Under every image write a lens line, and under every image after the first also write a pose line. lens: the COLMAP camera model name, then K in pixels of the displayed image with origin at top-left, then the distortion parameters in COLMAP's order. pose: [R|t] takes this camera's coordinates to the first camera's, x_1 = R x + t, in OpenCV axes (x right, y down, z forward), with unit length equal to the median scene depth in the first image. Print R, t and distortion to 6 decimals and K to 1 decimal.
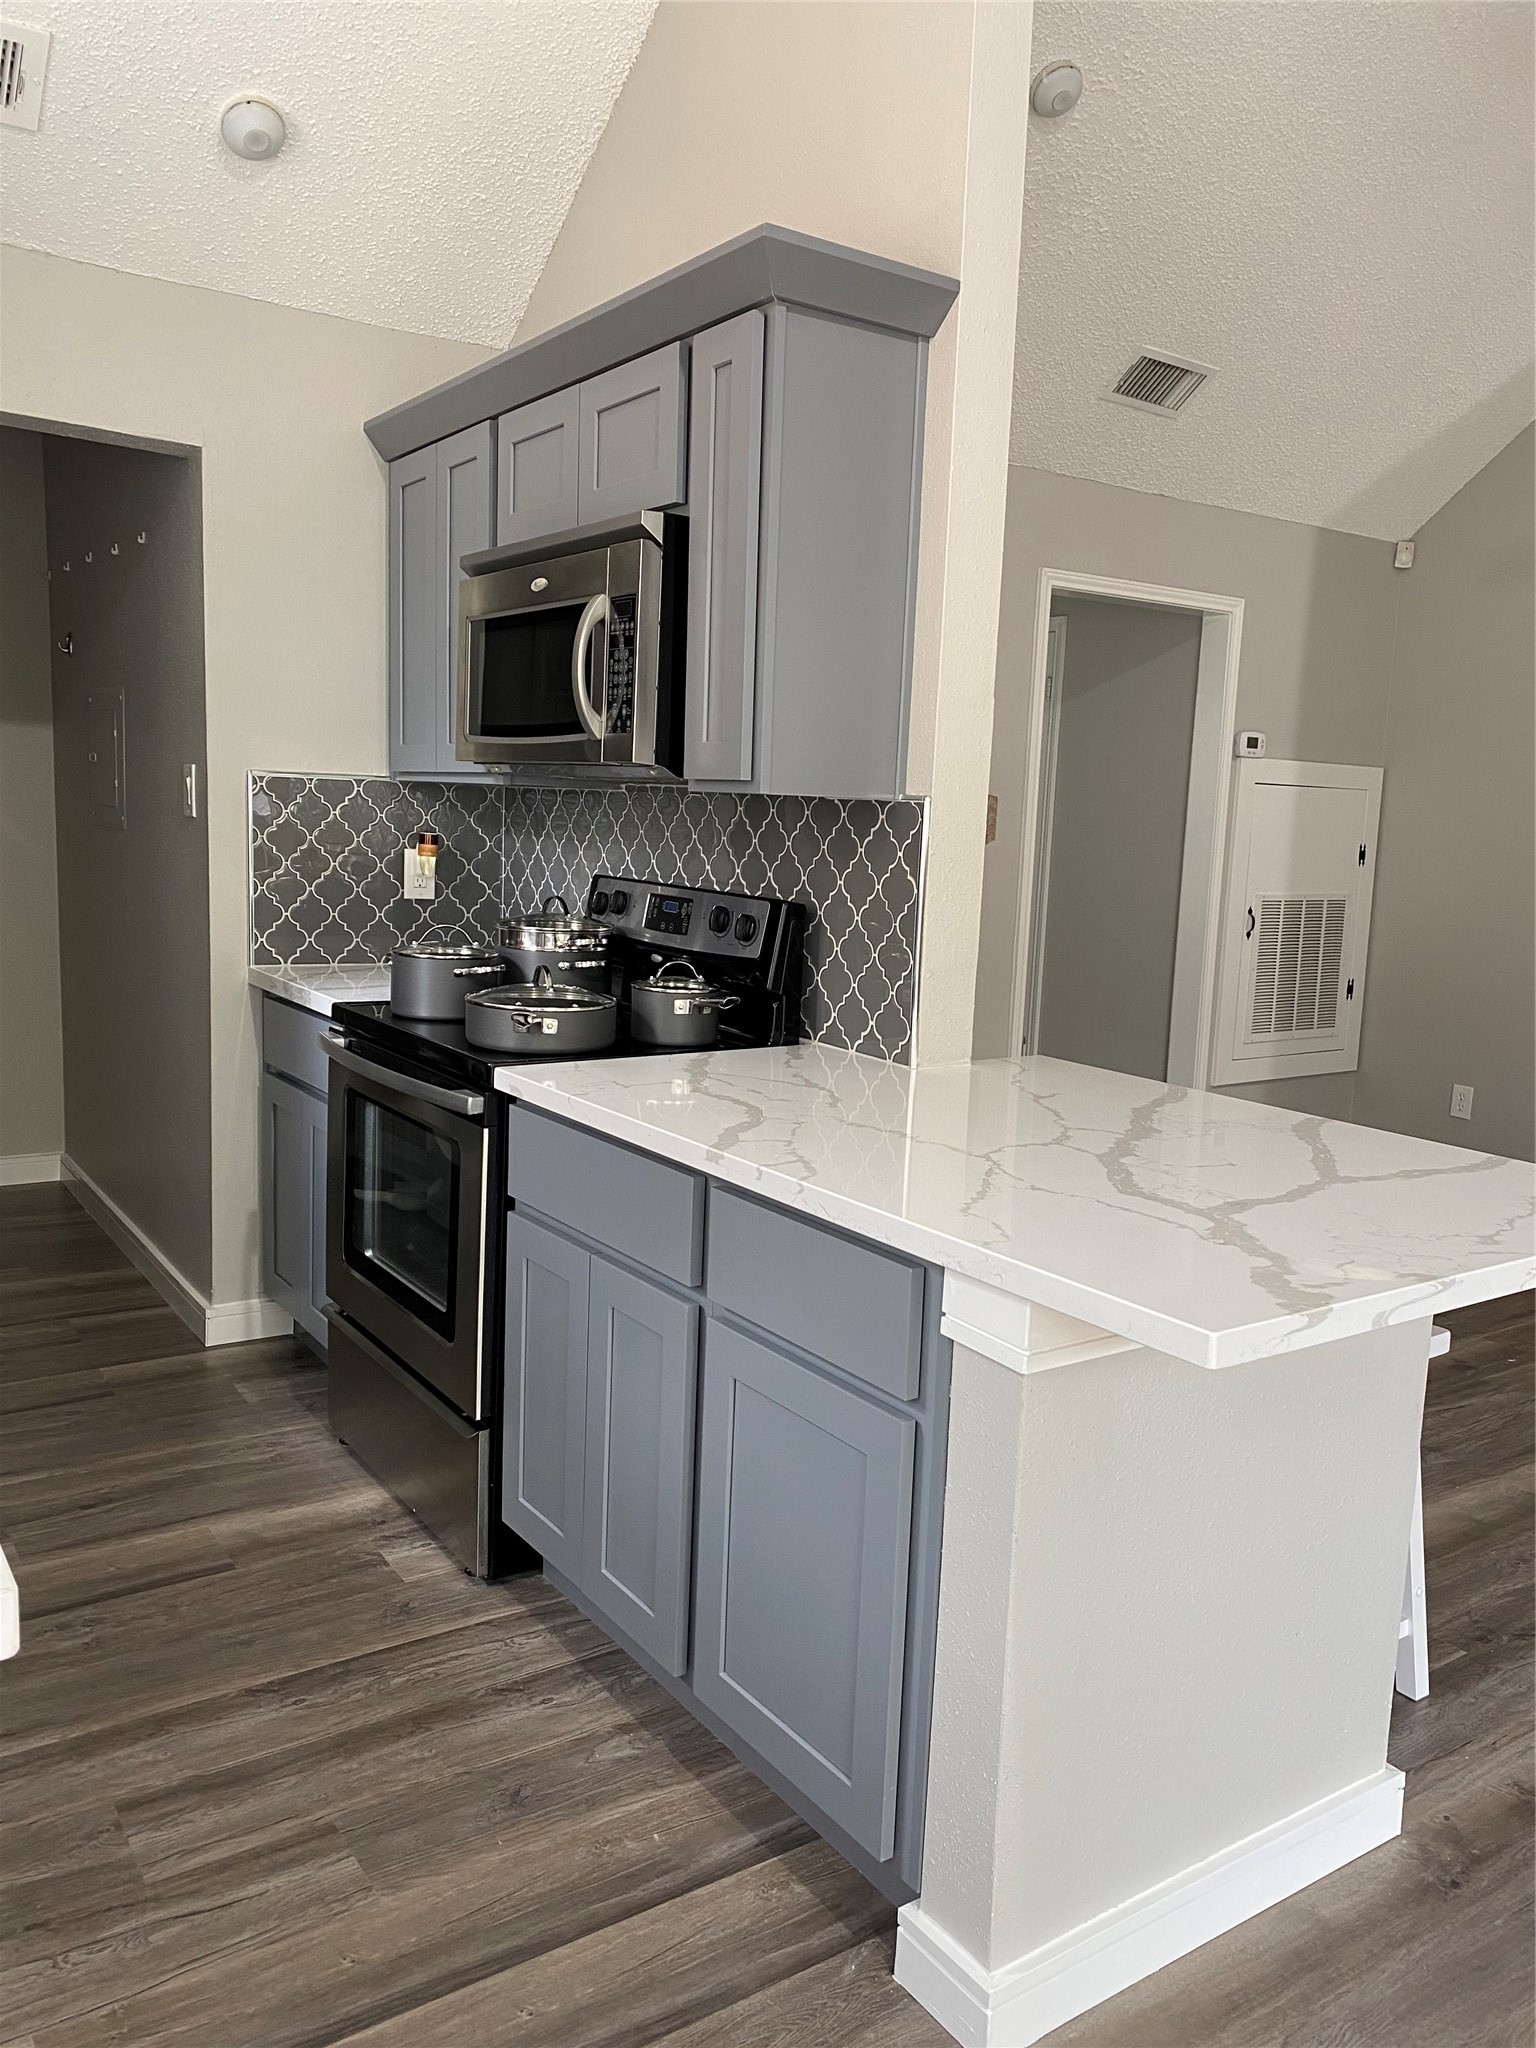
lens RADIAL K [[1548.2, 0, 767.5], [0, 1548.2, 1020.5], [0, 0, 1]] dist [0.004721, -0.001337]
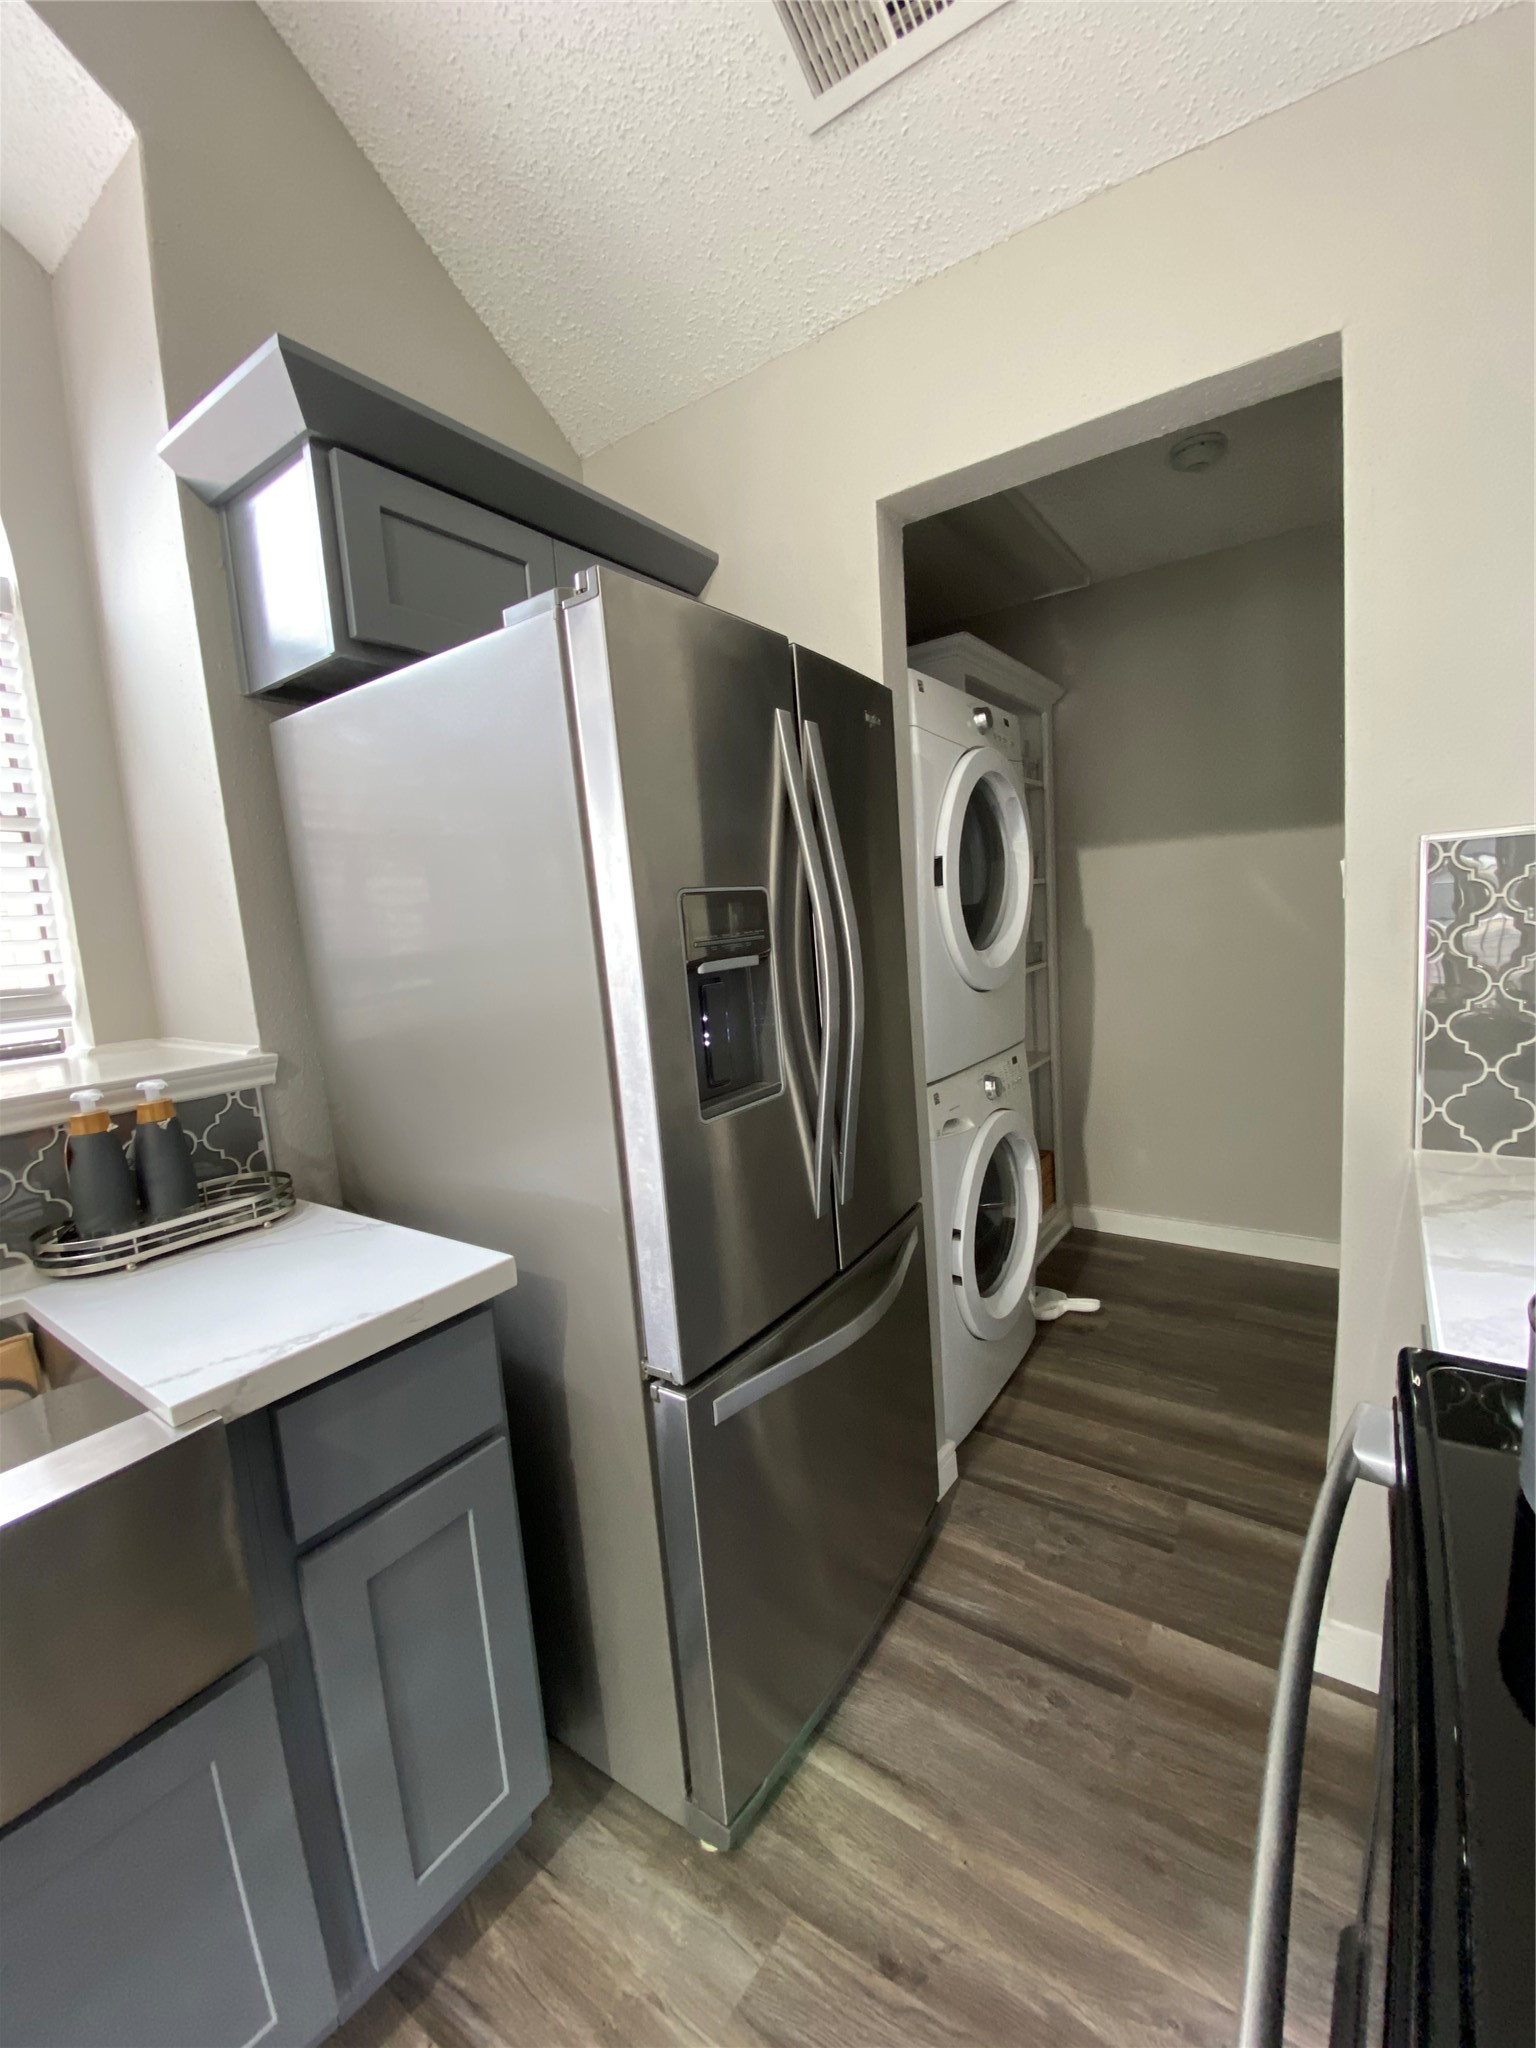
lens RADIAL K [[831.8, 0, 788.2], [0, 831.8, 1025.7], [0, 0, 1]] dist [-0.002656, -0.012270]
pose [[0.349334, 0.052604, -0.935520, -0.160564], [-0.045233, 0.998206, 0.039238, -0.123701], [0.935906, 0.028609, 0.351087, 0.920552]]
